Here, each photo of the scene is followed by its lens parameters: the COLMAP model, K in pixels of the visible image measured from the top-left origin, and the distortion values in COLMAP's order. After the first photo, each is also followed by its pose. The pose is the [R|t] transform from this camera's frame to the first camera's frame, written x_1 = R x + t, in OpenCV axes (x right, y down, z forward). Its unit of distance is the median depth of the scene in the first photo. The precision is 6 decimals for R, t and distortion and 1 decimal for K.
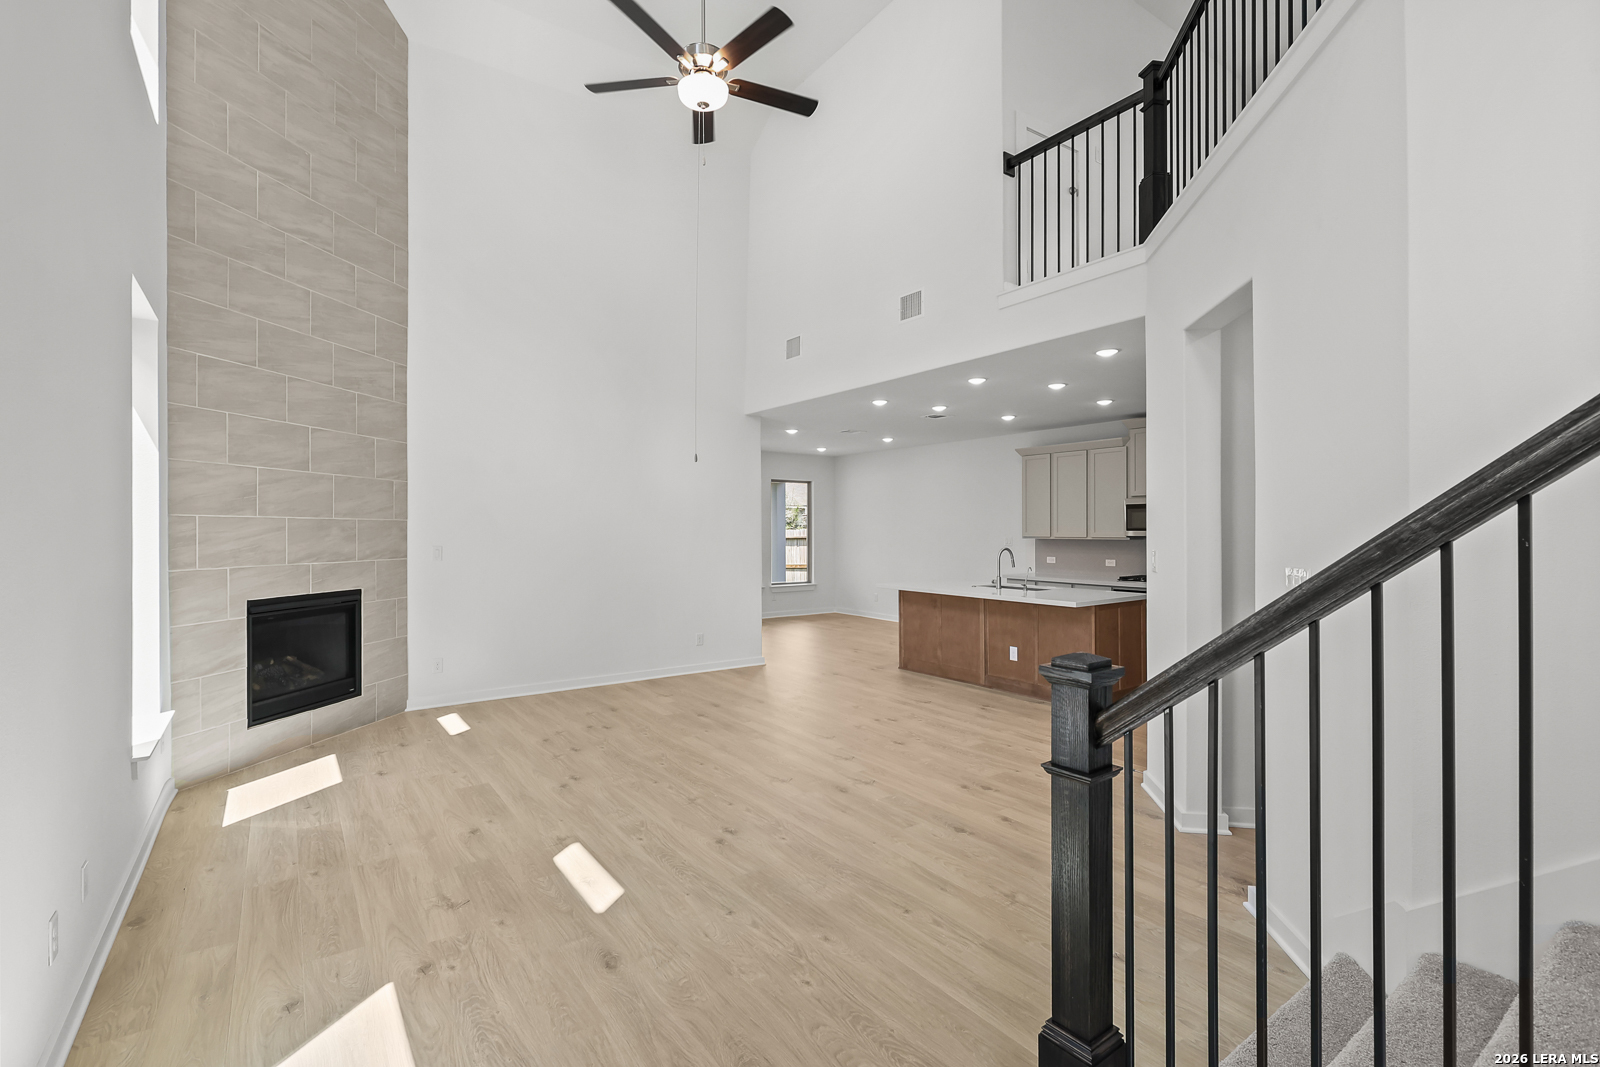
lens RADIAL K [[738.0, 0, 798.0], [0, 738.0, 523.6], [0, 0, 1]] dist [0.002268, 0.000529]
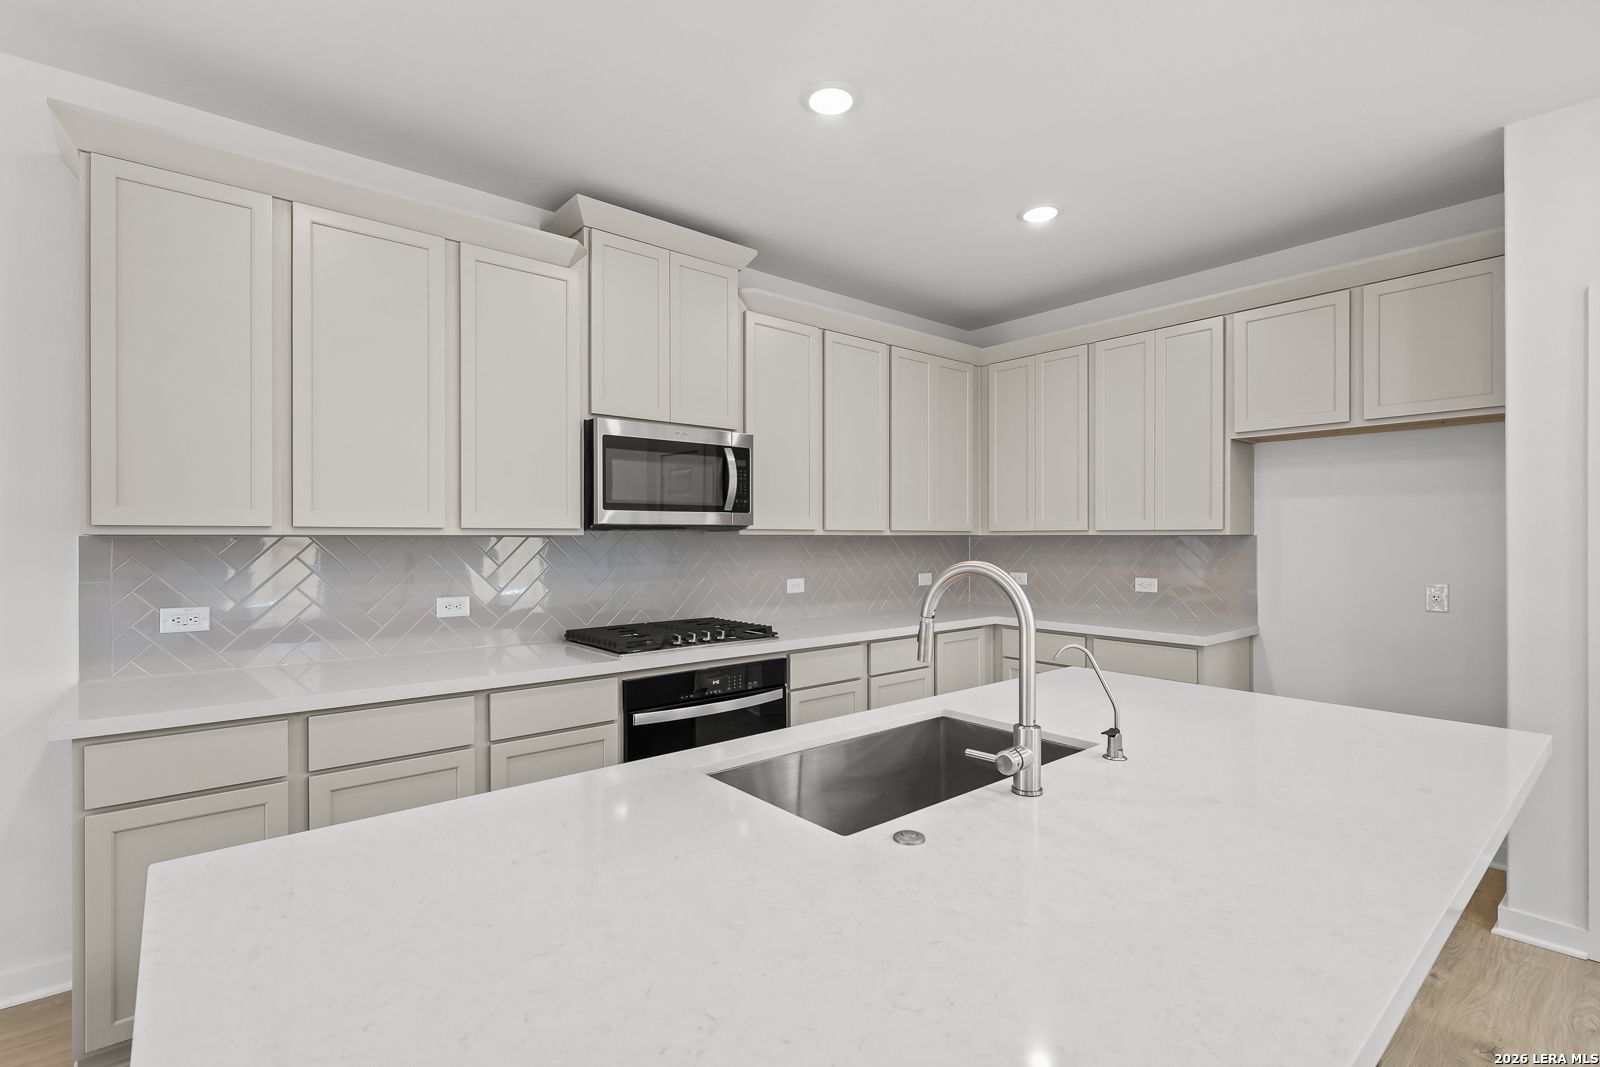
lens RADIAL K [[735.8, 0, 791.9], [0, 735.8, 539.3], [0, 0, 1]] dist [-0.001808, 0.000053]
pose [[-0.075993, 0.000715, 0.997108, 0.134000], [-0.004453, 0.999990, -0.001057, 0.037801], [-0.997098, -0.004521, -0.075989, 1.445445]]
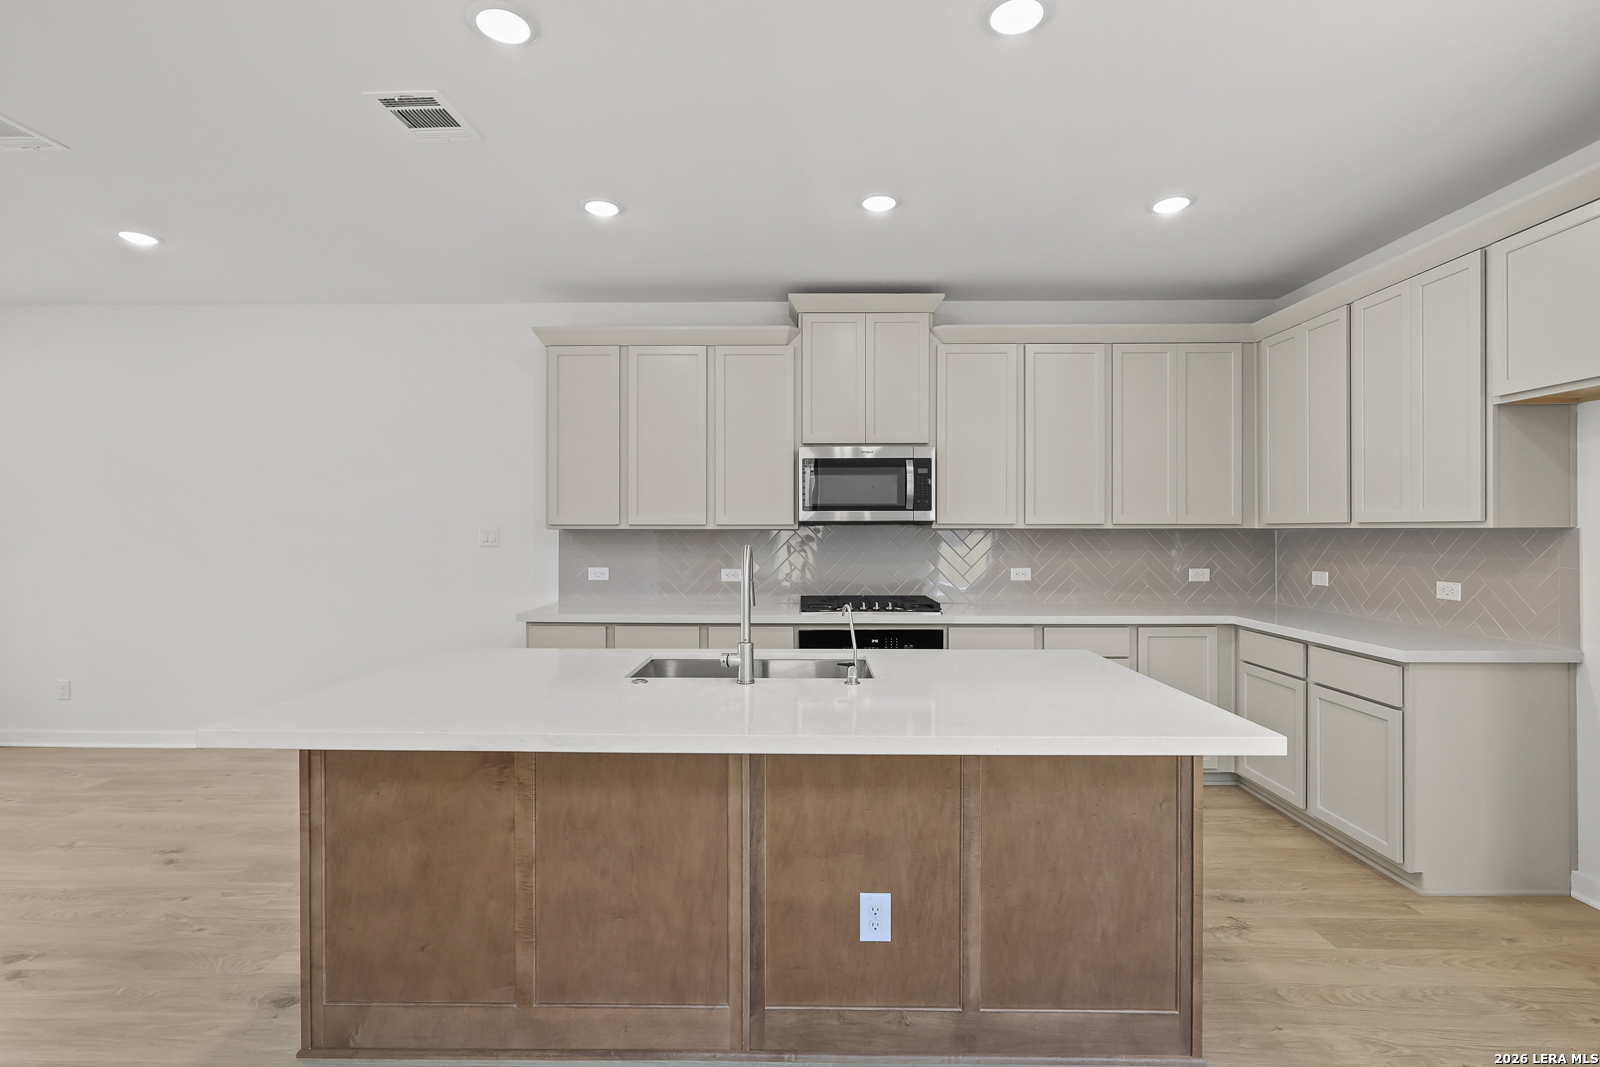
lens RADIAL K [[736.7, 0, 796.7], [0, 736.7, 530.2], [0, 0, 1]] dist [-0.003612, 0.000777]
pose [[0.593364, 0.003031, 0.804929, 0.058592], [-0.006050, 0.999981, 0.000695, 0.035527], [-0.804912, -0.005282, 0.593371, 1.088573]]
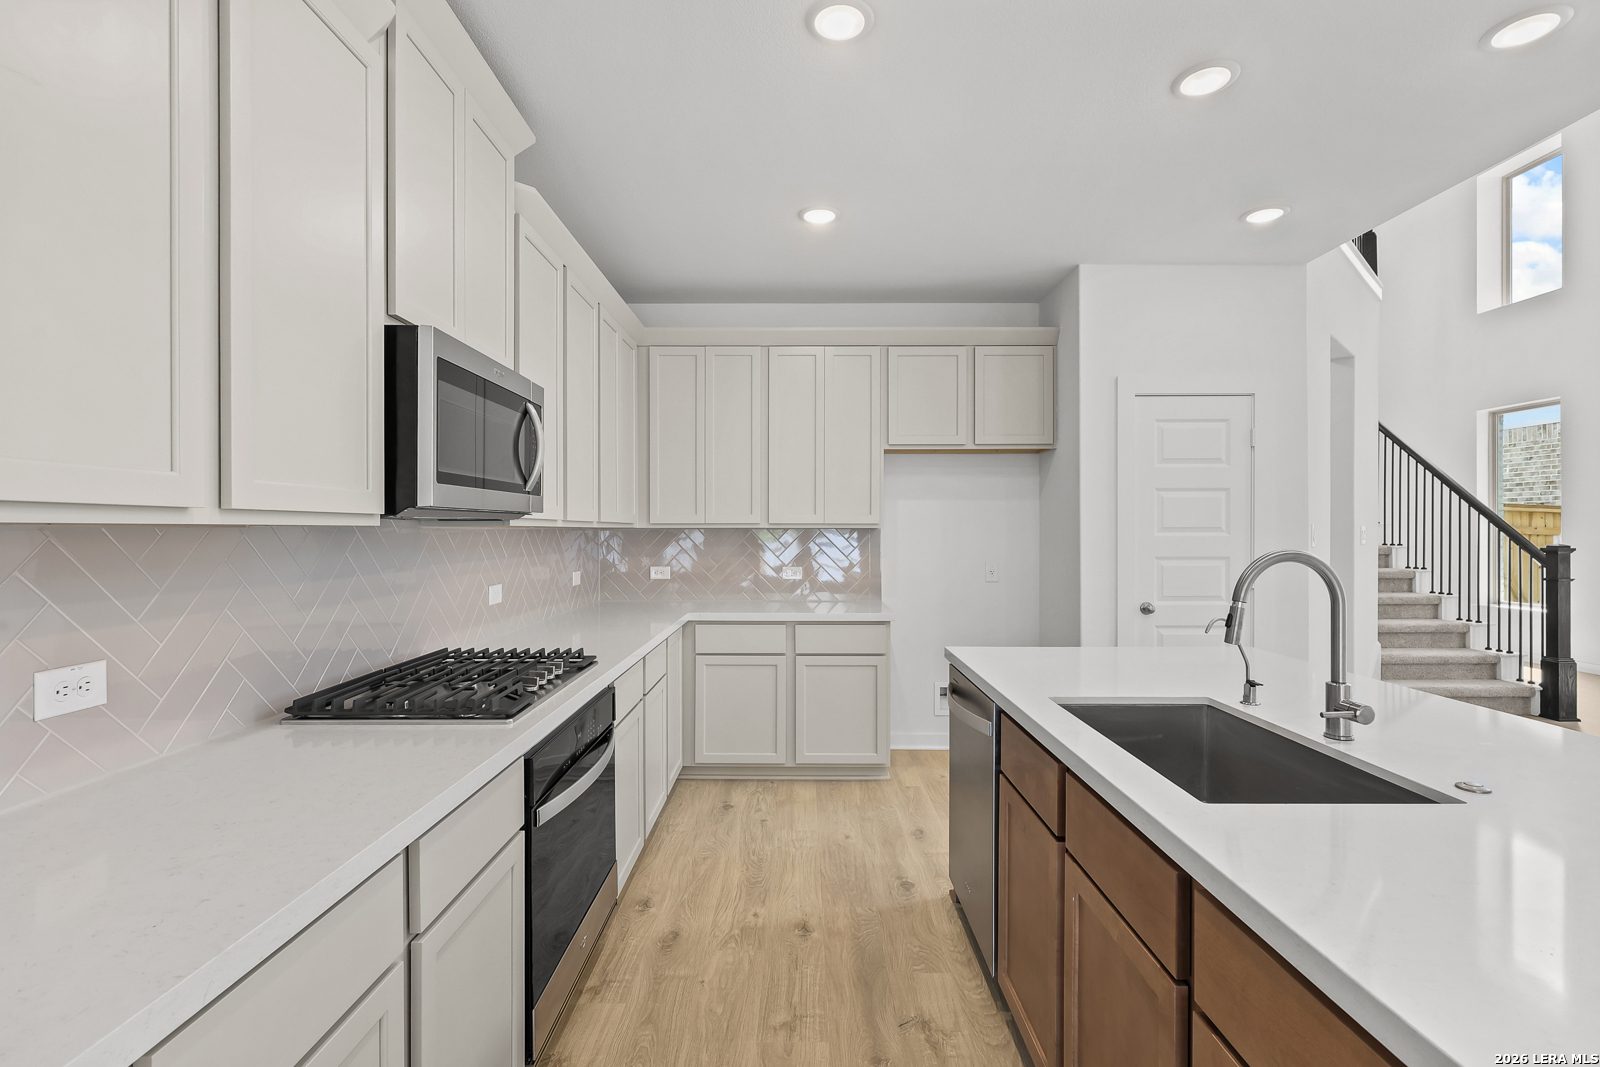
lens RADIAL K [[736.7, 0, 796.7], [0, 736.7, 530.2], [0, 0, 1]] dist [-0.003612, 0.000777]
pose [[-0.811523, 0.003520, 0.584310, 0.370519], [-0.000111, 0.999981, -0.006179, 0.038525], [-0.584321, -0.005079, -0.811507, 1.711696]]
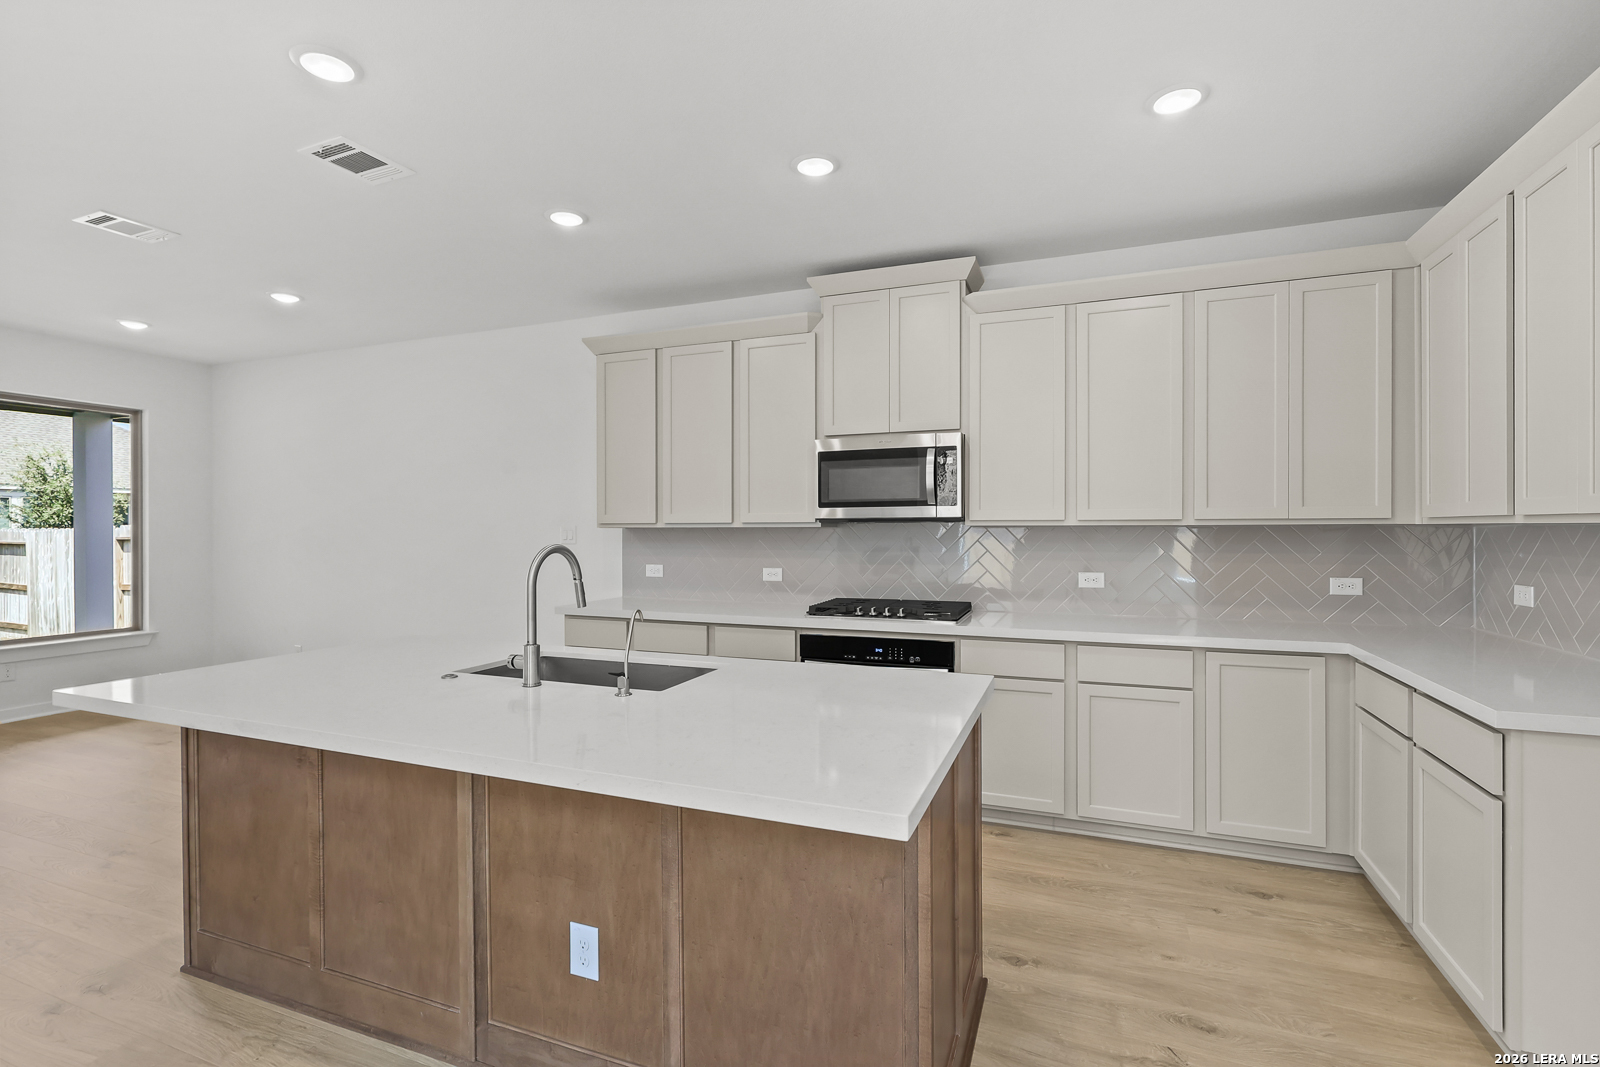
lens RADIAL K [[736.7, 0, 796.7], [0, 736.7, 530.2], [0, 0, 1]] dist [-0.003612, 0.000777]
pose [[0.839040, -0.000680, 0.544069, 0.271542], [-0.002741, 0.999981, 0.005477, 0.034108], [-0.544062, -0.006087, 0.839023, 0.943476]]
